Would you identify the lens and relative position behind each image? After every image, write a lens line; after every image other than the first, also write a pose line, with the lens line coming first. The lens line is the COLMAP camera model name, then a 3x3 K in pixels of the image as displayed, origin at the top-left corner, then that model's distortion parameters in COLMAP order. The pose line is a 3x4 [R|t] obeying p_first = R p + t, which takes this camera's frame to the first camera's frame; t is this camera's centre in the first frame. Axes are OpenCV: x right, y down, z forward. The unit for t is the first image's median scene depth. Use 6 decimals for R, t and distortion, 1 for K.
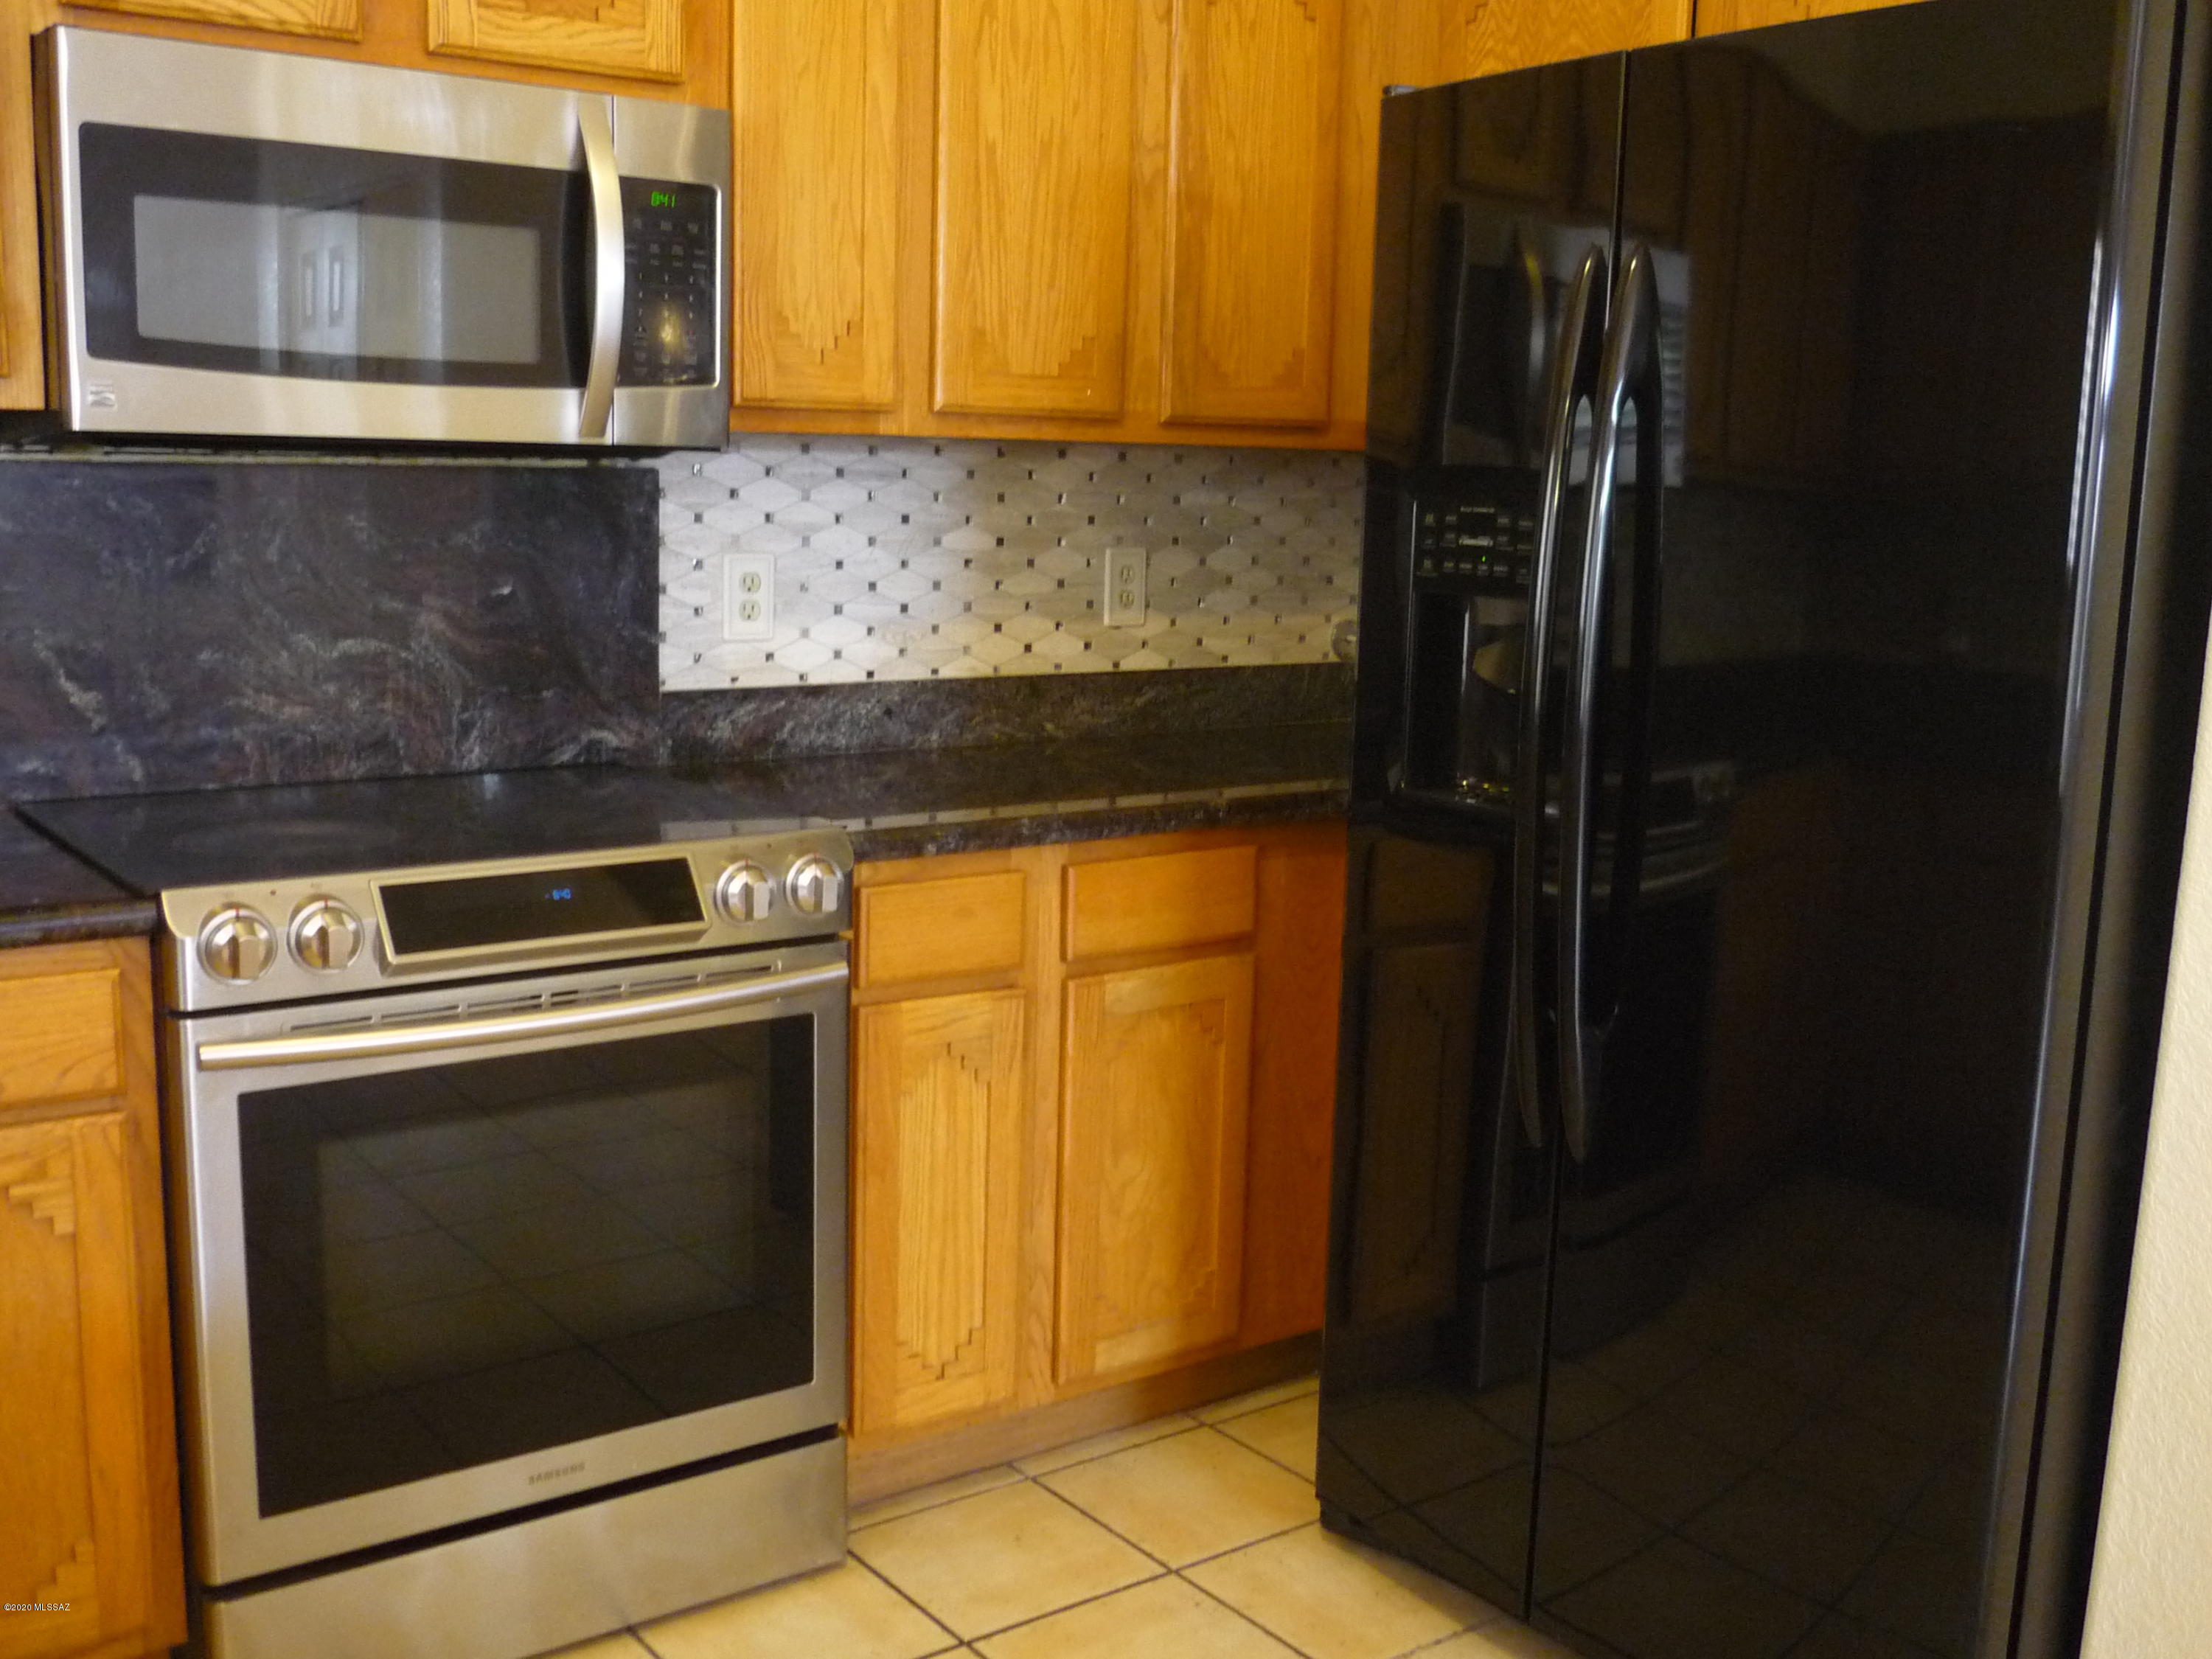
lens RADIAL K [[2228.0, 0, 1098.3], [0, 2228.0, 840.4], [0, 0, 1]] dist [-0.038213, 0.000000]
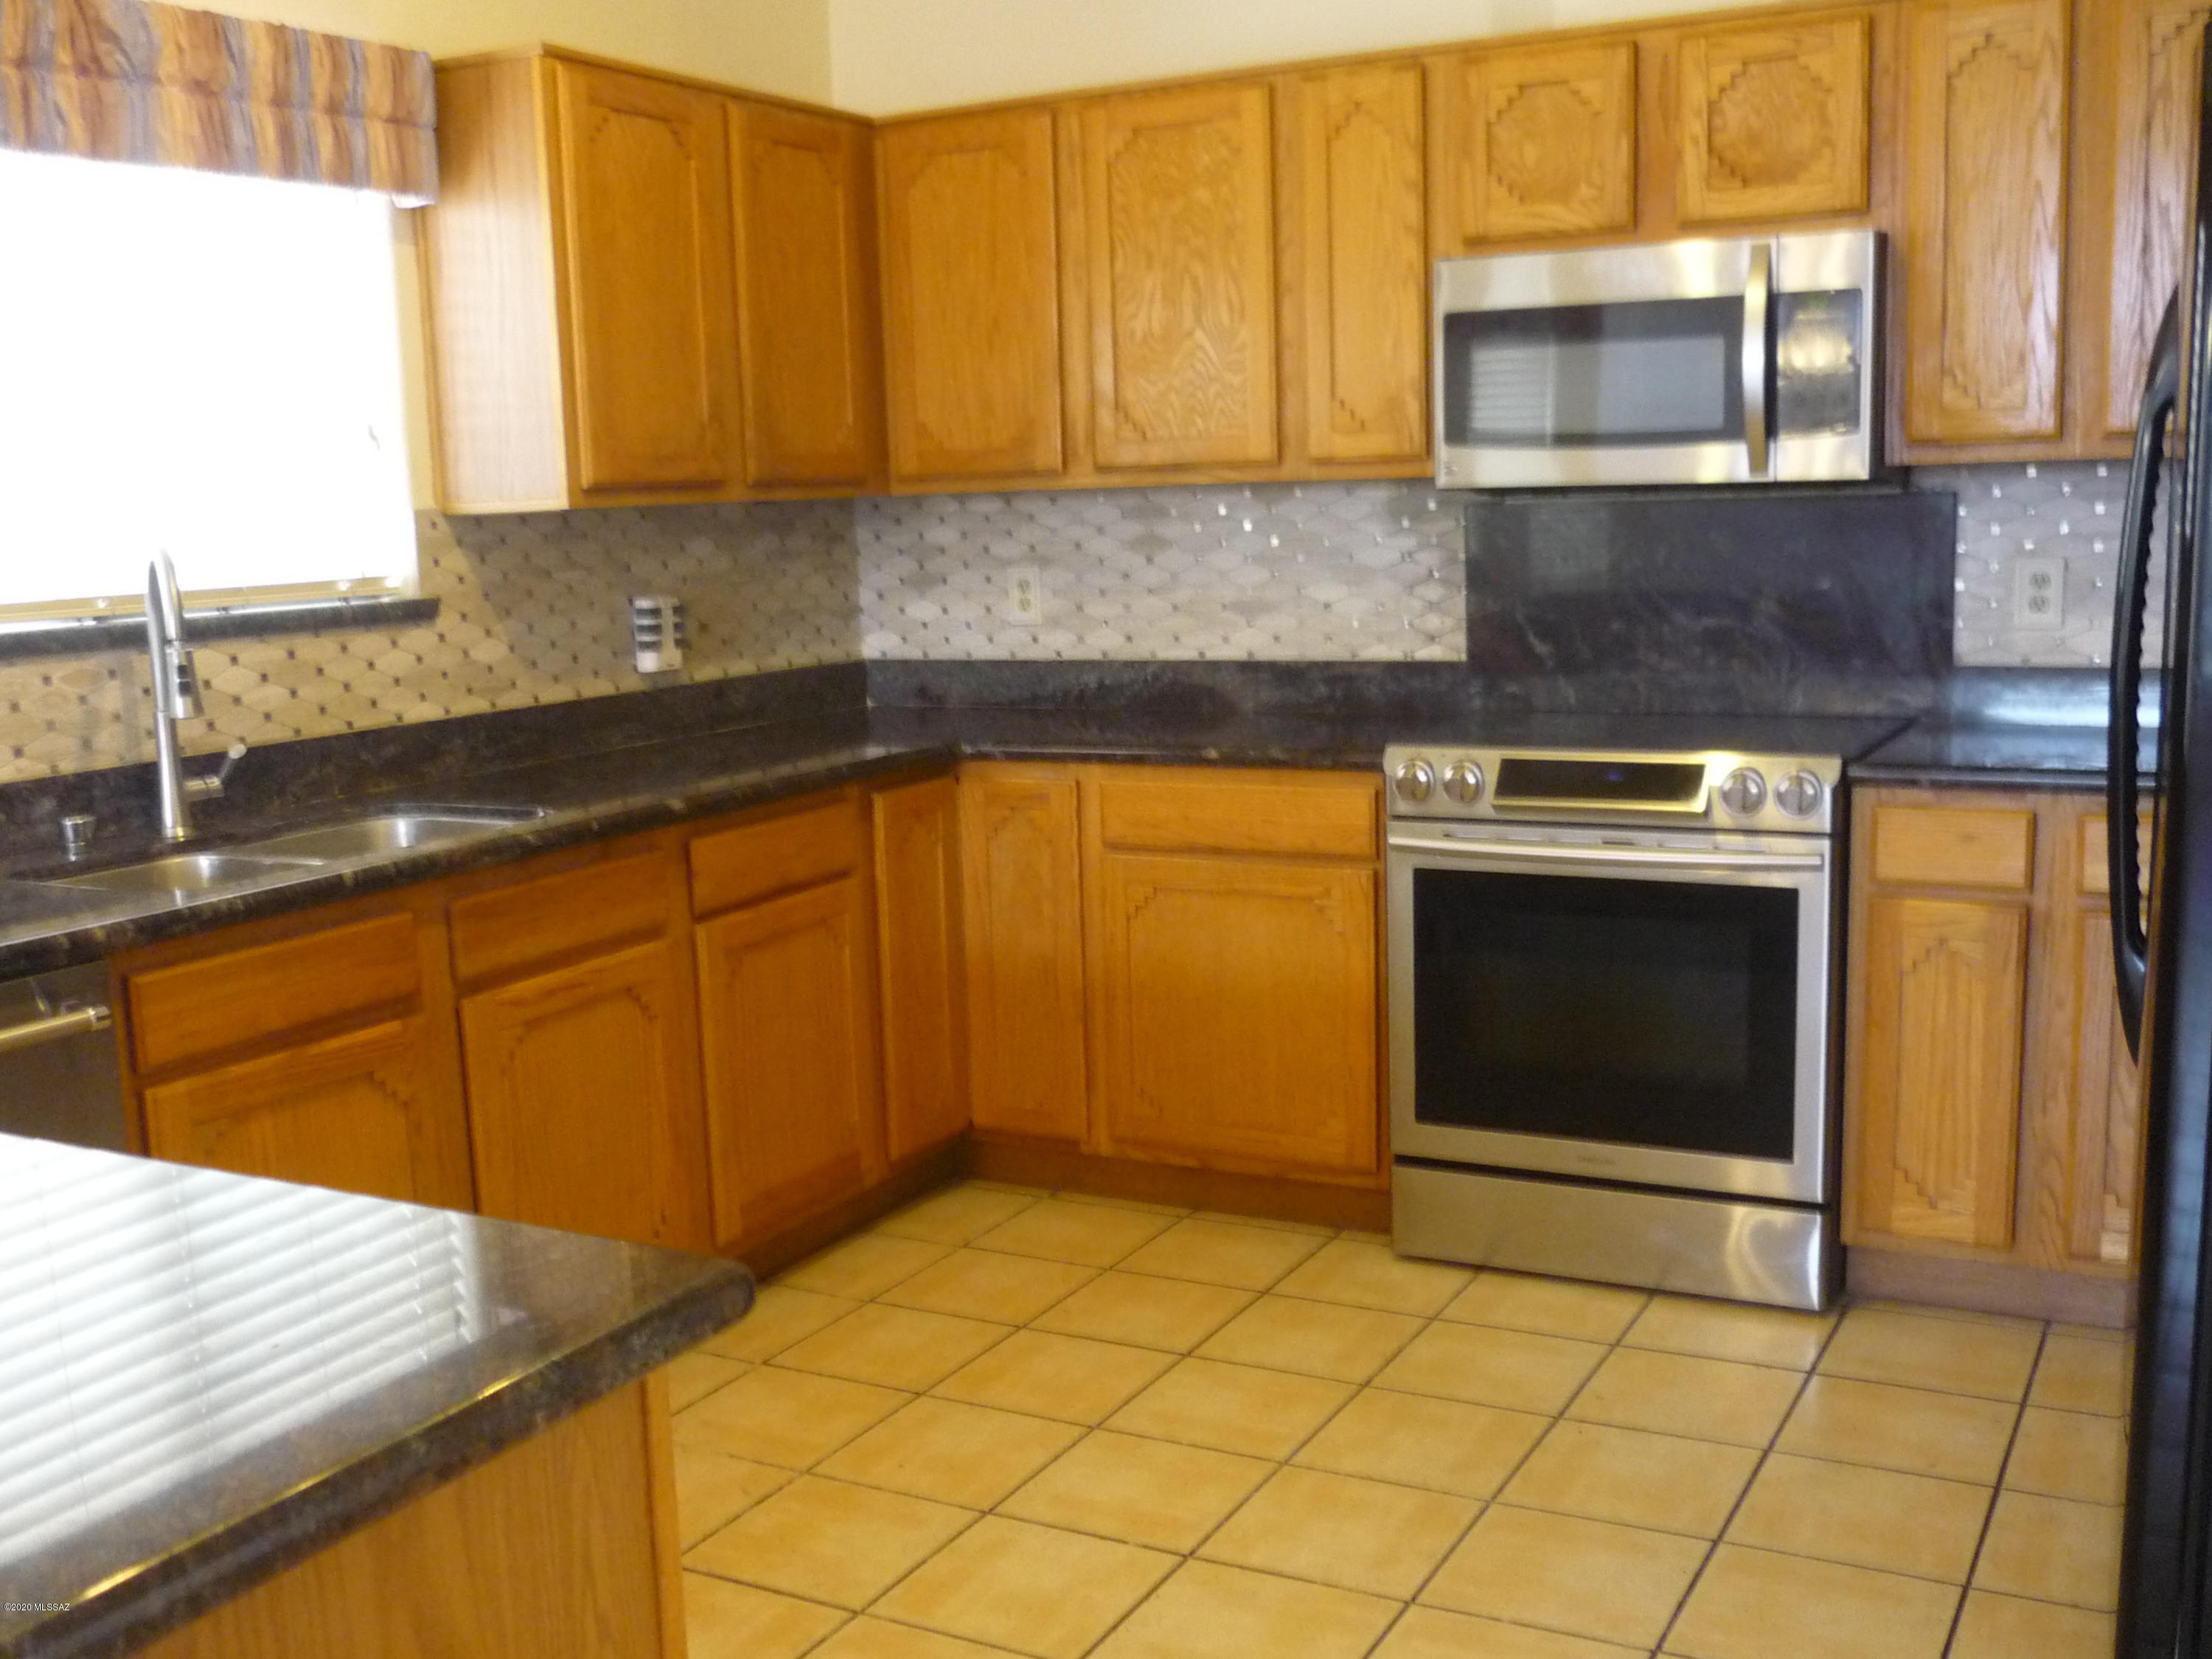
lens RADIAL K [[2228.0, 0, 1101.8], [0, 2228.0, 828.9], [0, 0, 1]] dist [-0.038213, 0.000000]
pose [[0.427970, 0.096502, -0.898626, 0.859951], [-0.109840, 0.992467, 0.054268, 0.013122], [0.897094, 0.075480, 0.435346, 0.013076]]
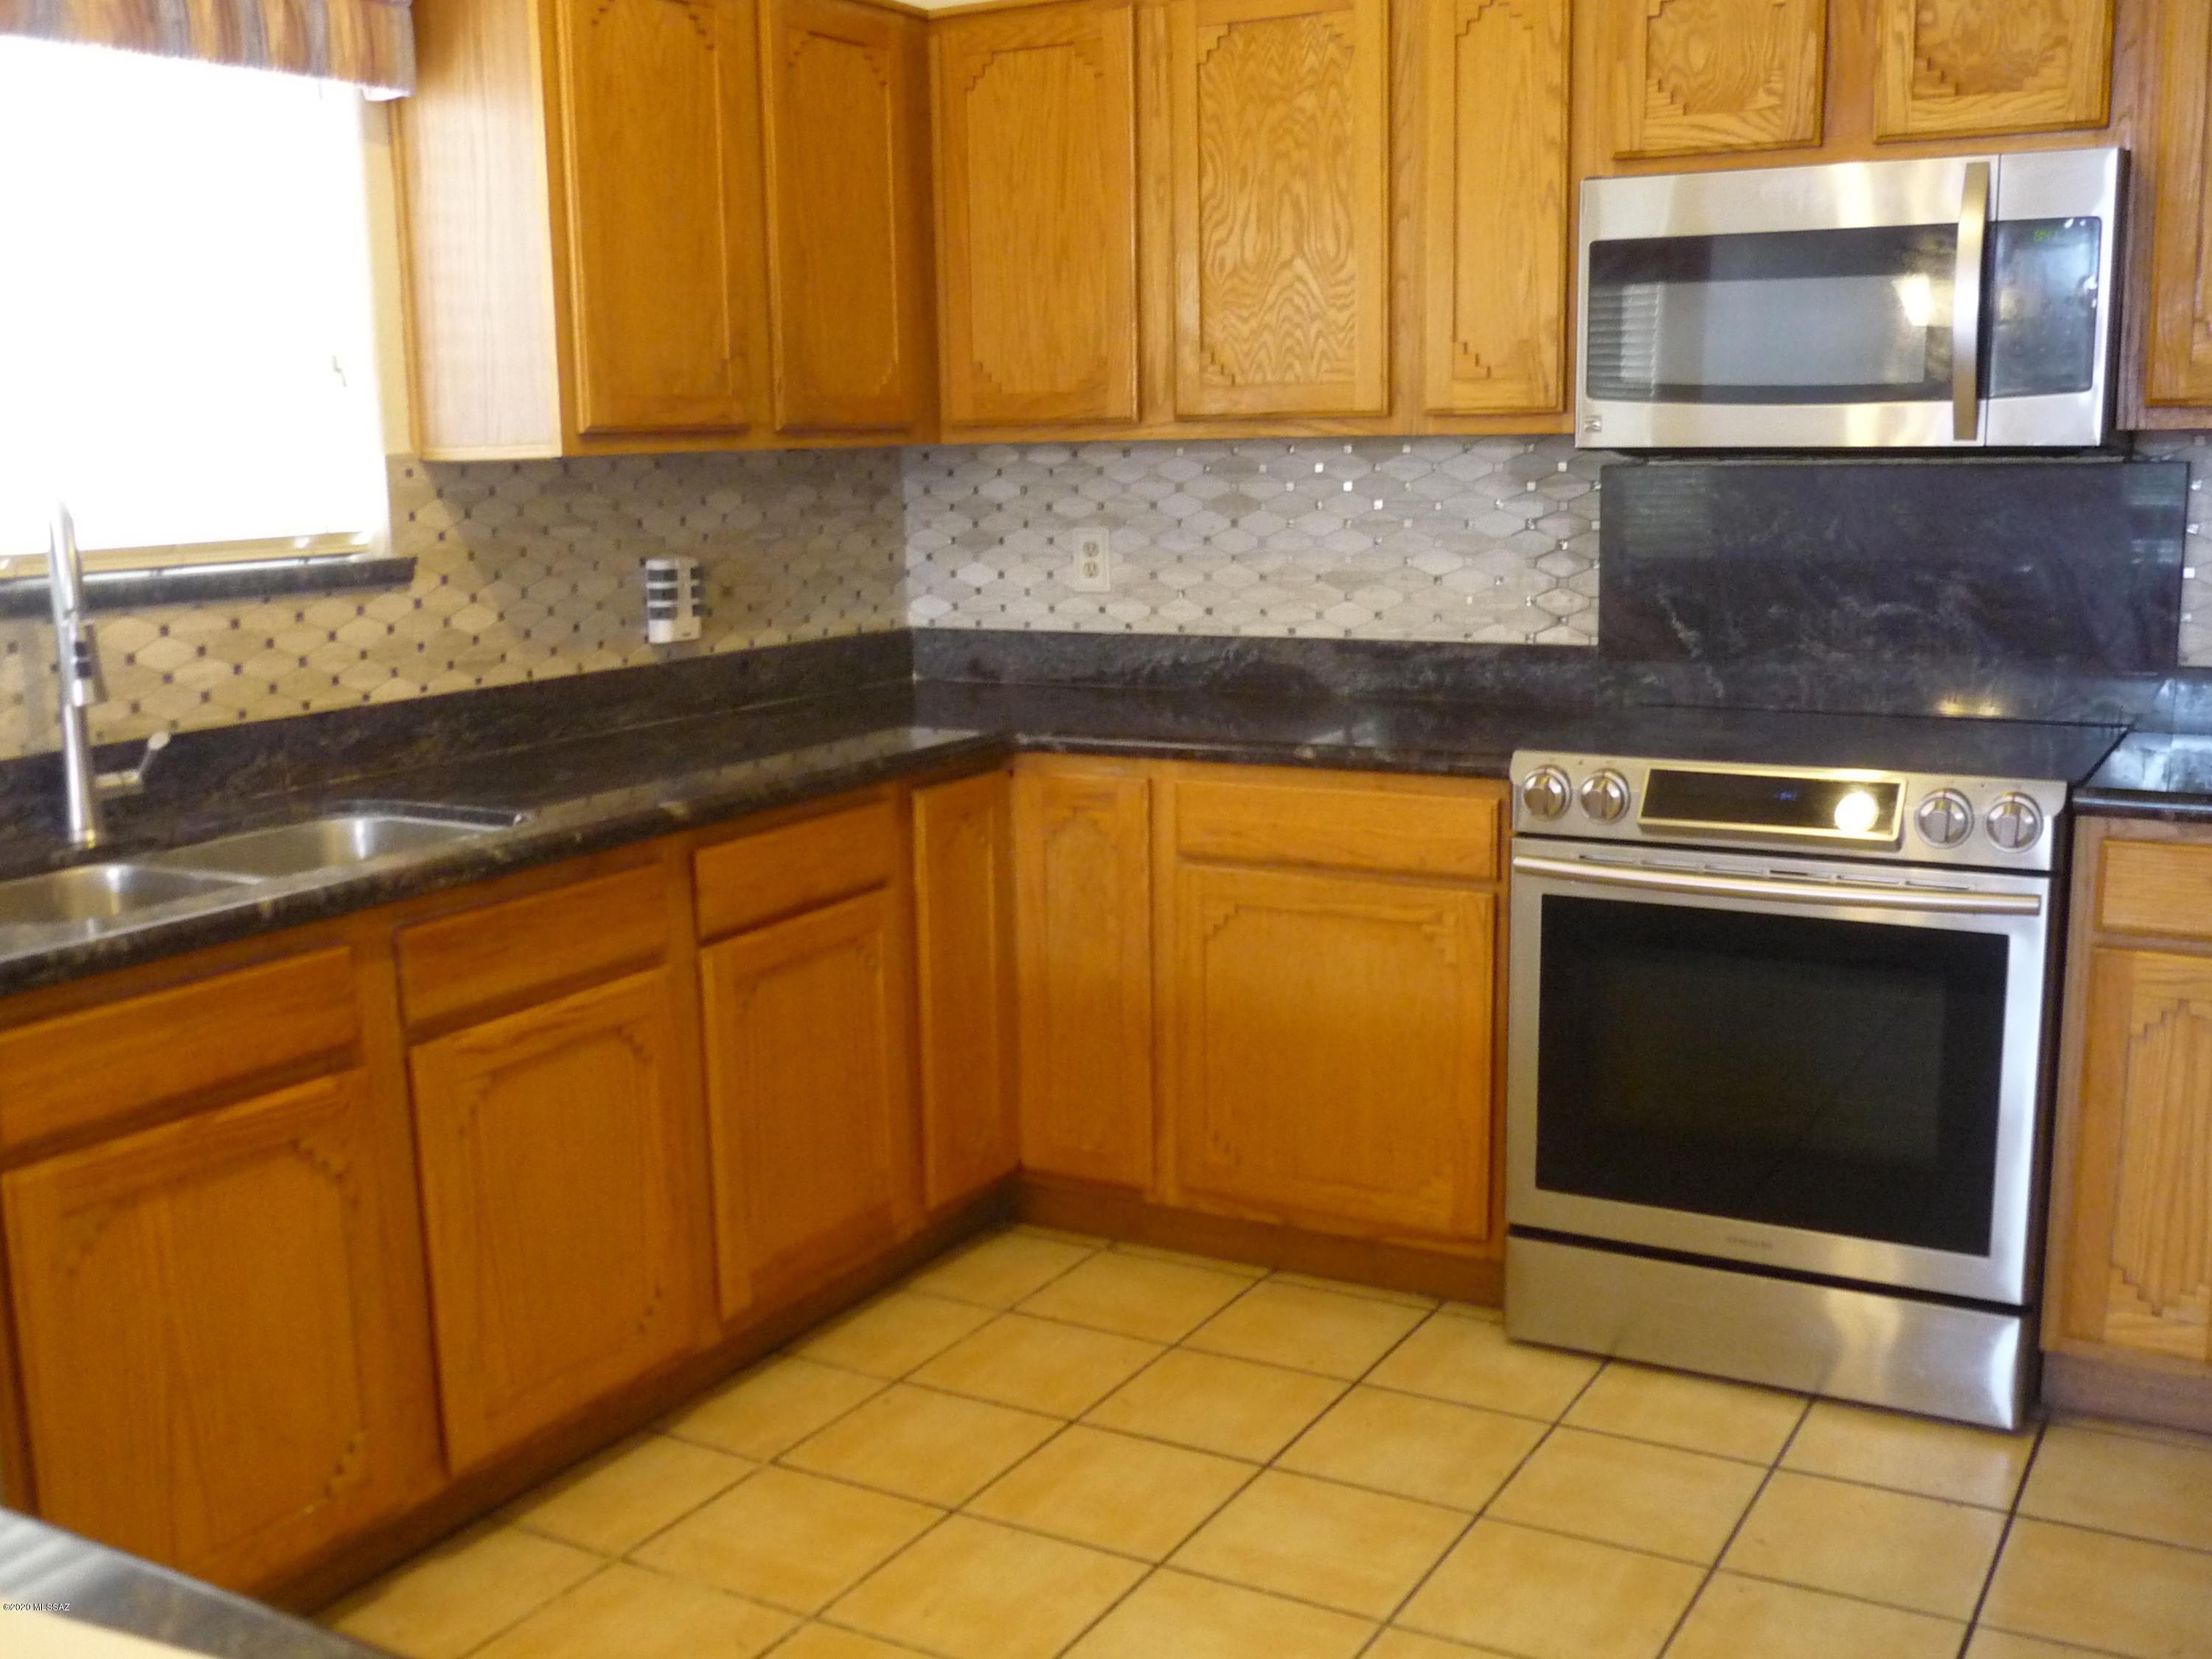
lens RADIAL K [[2228.0, 0, 1107.7], [0, 2228.0, 834.9], [0, 0, 1]] dist [-0.038213, 0.000000]
pose [[0.404845, 0.128999, -0.905240, 0.671026], [-0.127025, 0.988334, 0.084031, -0.010477], [0.905519, 0.080968, 0.416508, 0.088791]]
